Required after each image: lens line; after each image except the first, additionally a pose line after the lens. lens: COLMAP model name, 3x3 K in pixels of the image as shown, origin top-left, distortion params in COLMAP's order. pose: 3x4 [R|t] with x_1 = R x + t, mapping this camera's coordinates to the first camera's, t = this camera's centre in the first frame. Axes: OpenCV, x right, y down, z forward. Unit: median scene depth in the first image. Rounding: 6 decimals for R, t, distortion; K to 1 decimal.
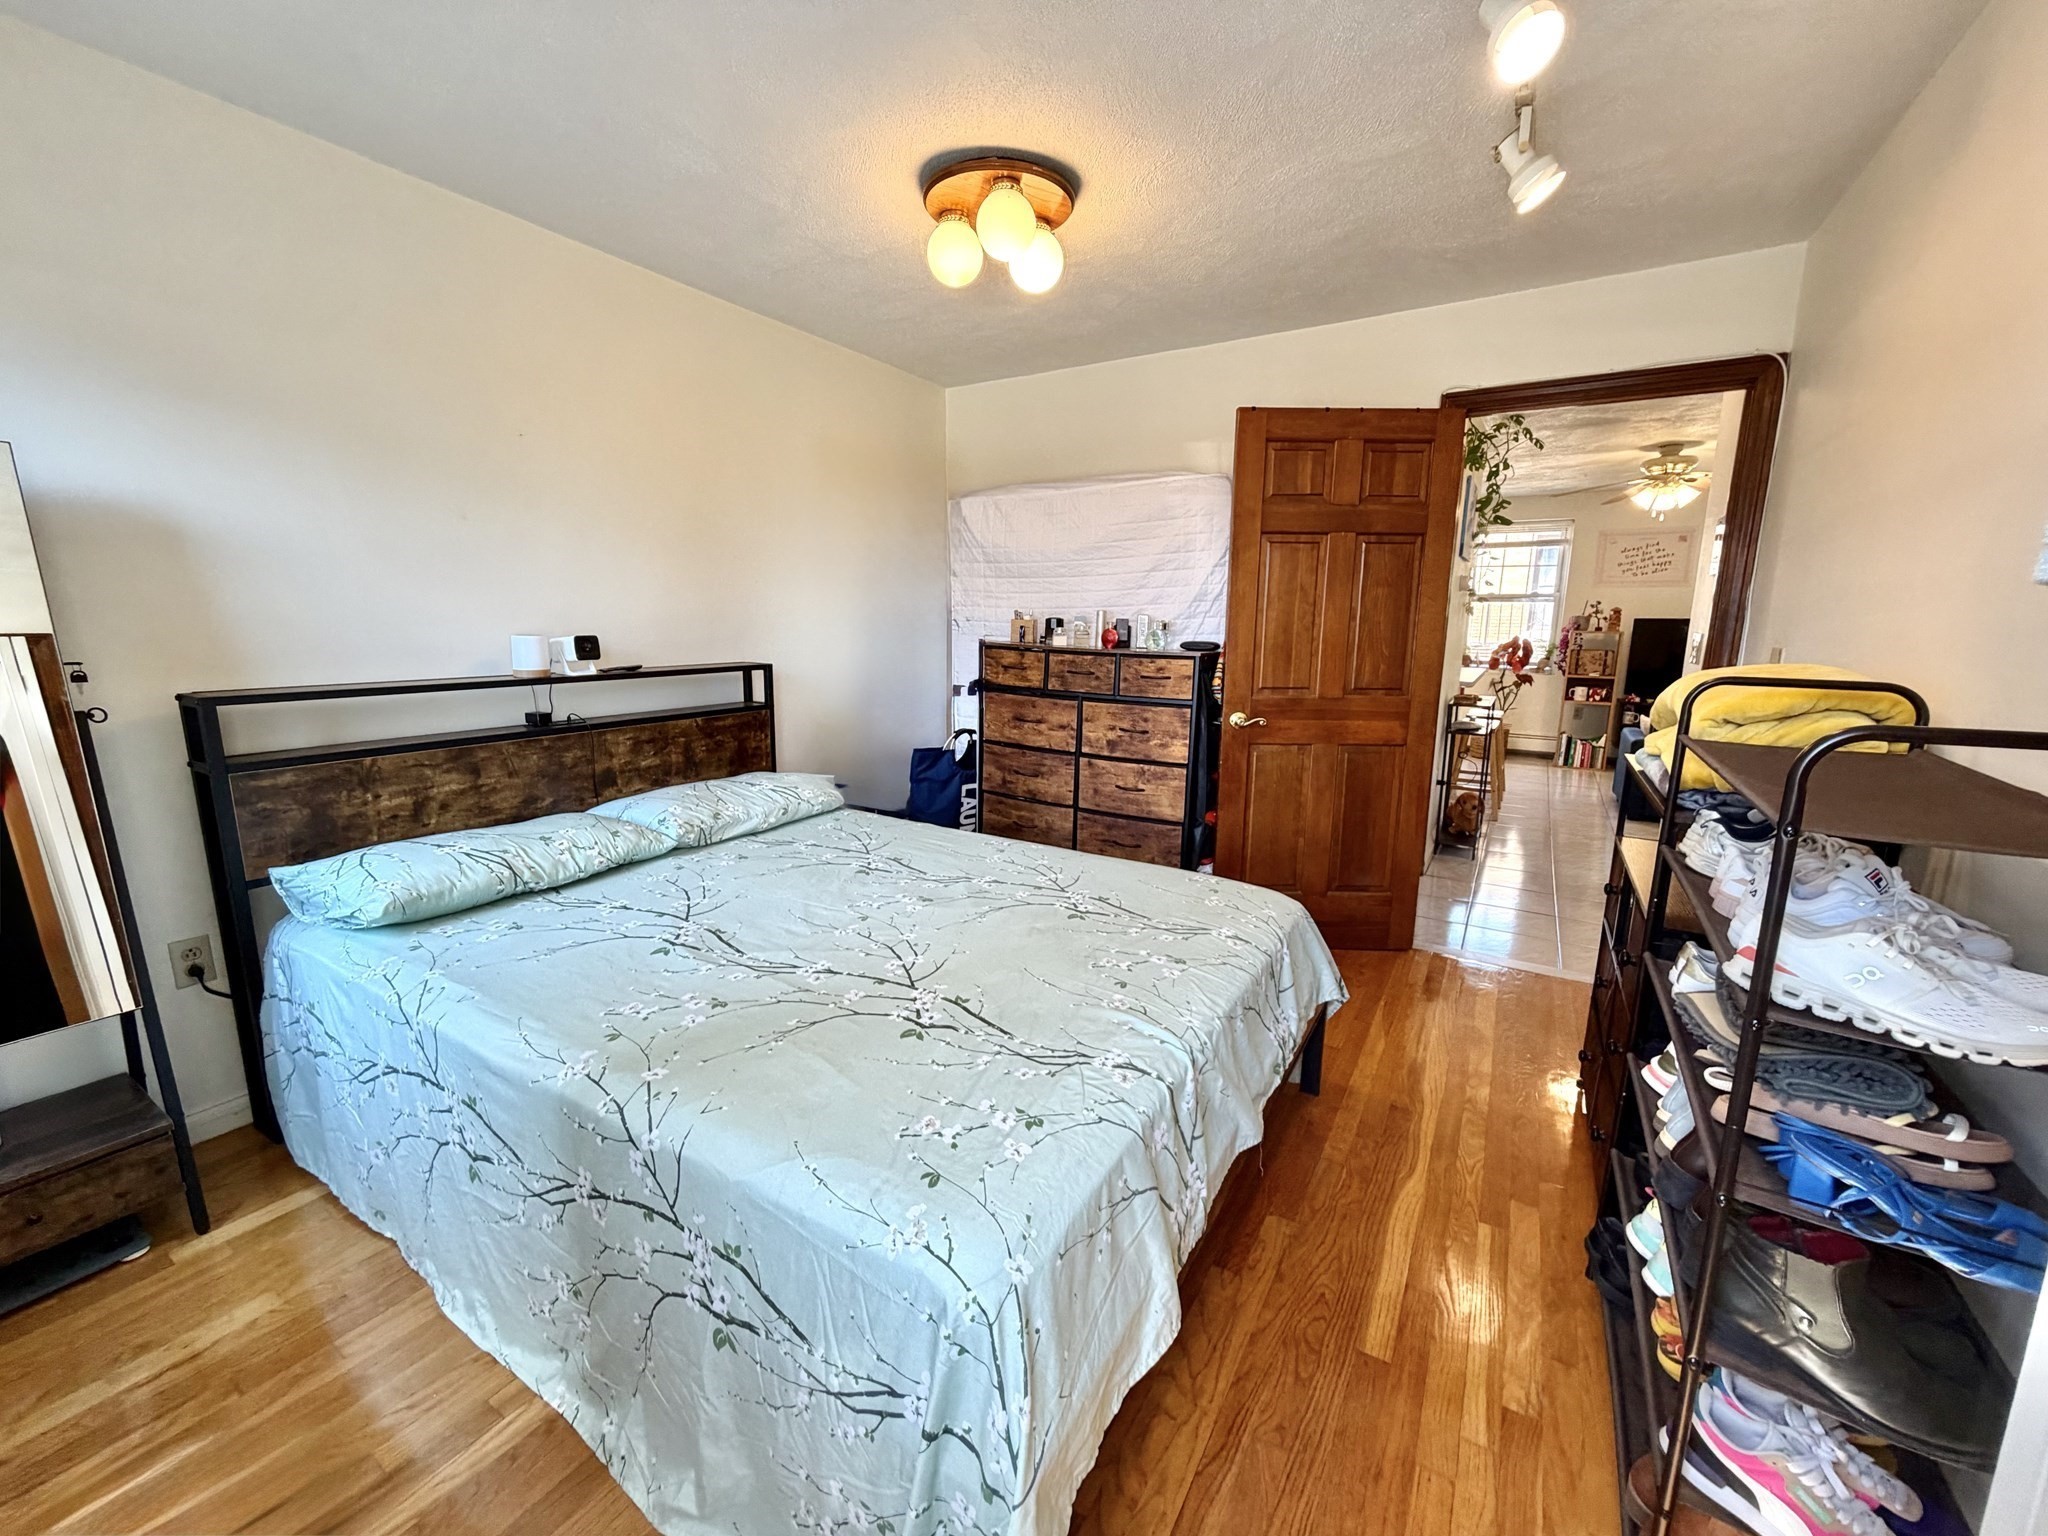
lens RADIAL K [[823.3, 0, 1016.4], [0, 823.3, 762.5], [0, 0, 1]] dist [0.003113, -0.000016]
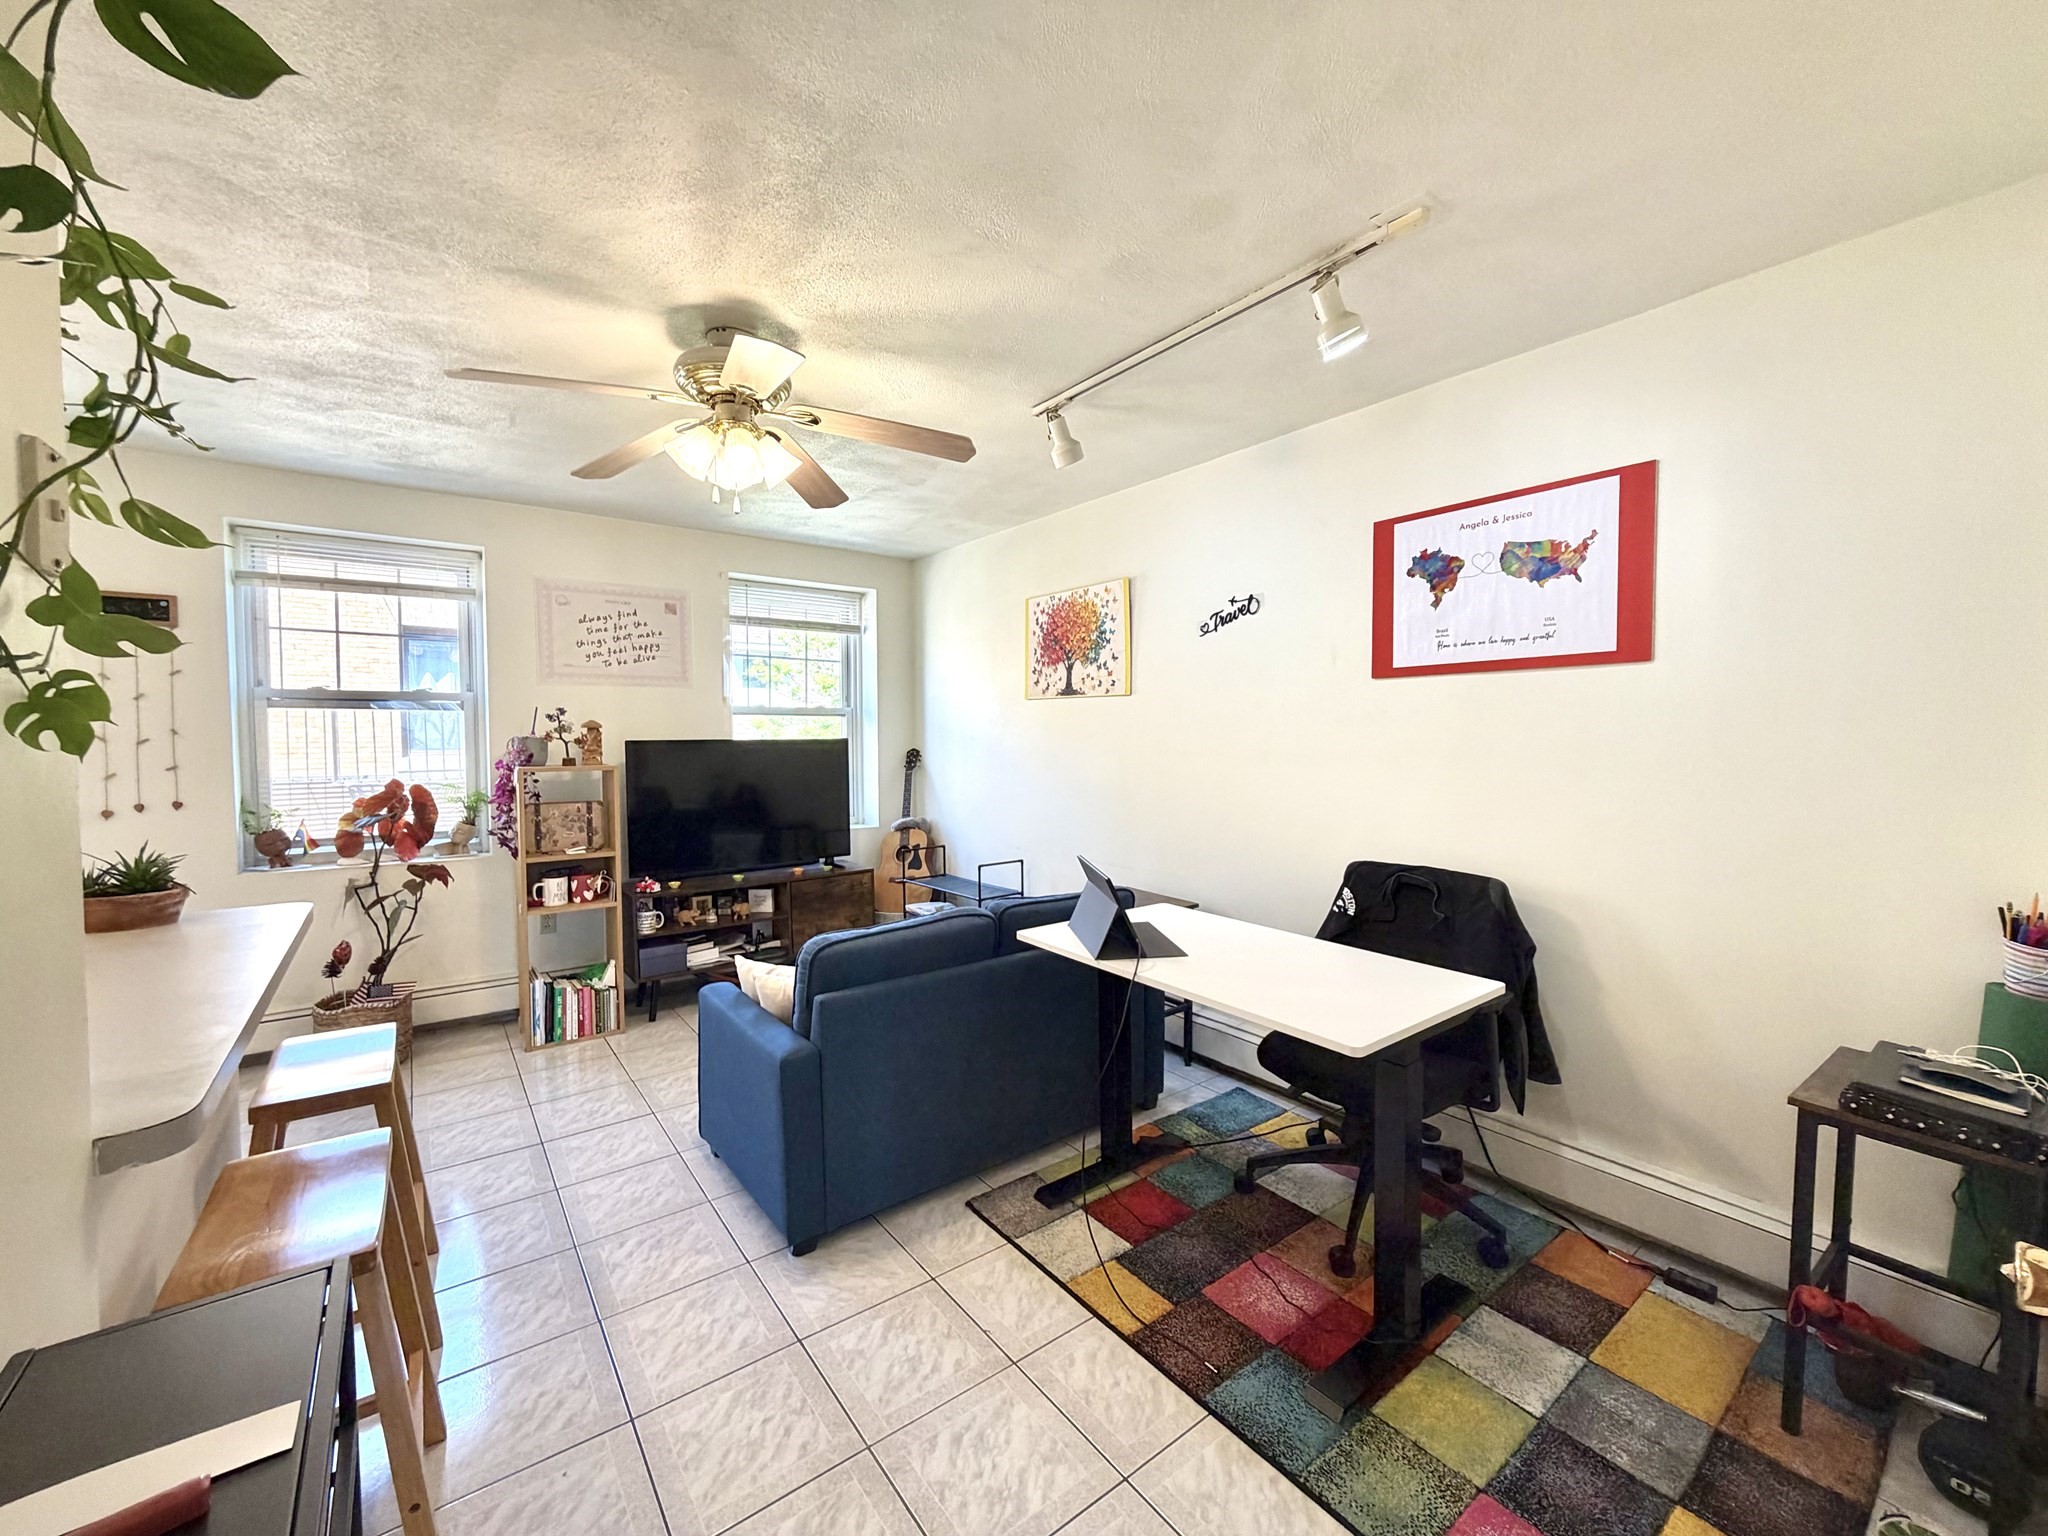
lens RADIAL K [[805.1, 0, 1029.7], [0, 805.1, 764.5], [0, 0, 1]] dist [0.001606, 0.000113]
pose [[0.345307, -0.045196, 0.937401, 0.323792], [0.174147, 0.984578, -0.016679, -0.098361], [-0.922191, 0.169004, 0.347853, 0.541888]]
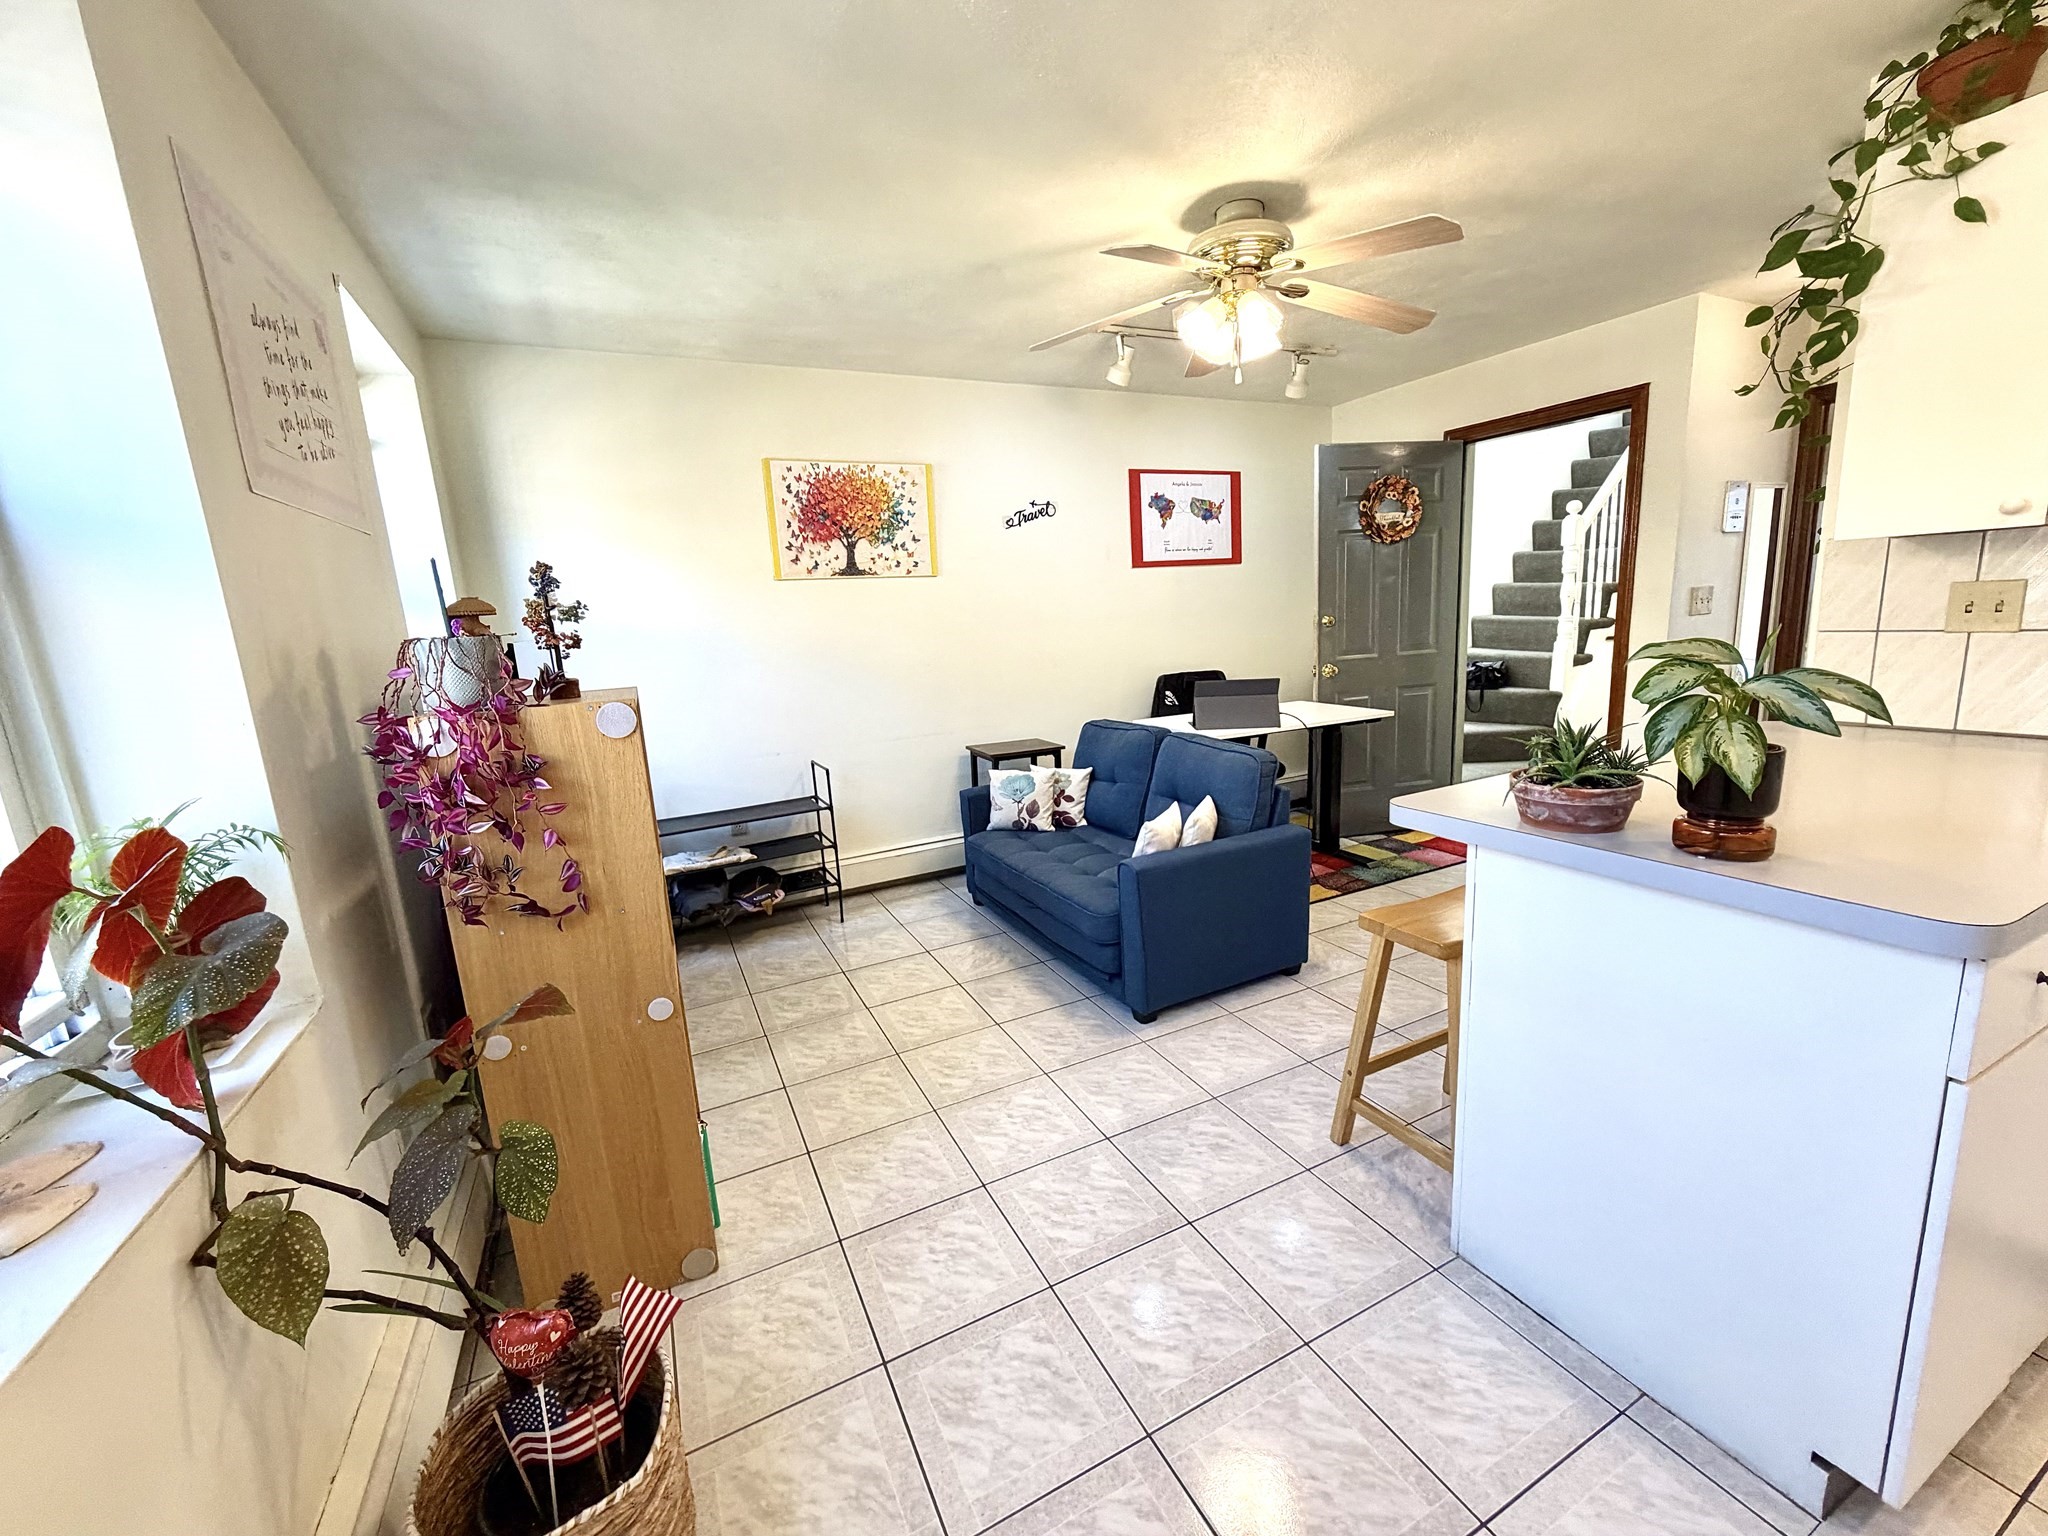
lens RADIAL K [[823.3, 0, 1016.4], [0, 823.3, 762.5], [0, 0, 1]] dist [0.003113, -0.000016]
pose [[-0.849766, -0.057560, 0.524008, 0.492332], [0.141017, 0.932976, 0.331166, -0.213934], [-0.507949, 0.355308, -0.784694, 1.199901]]
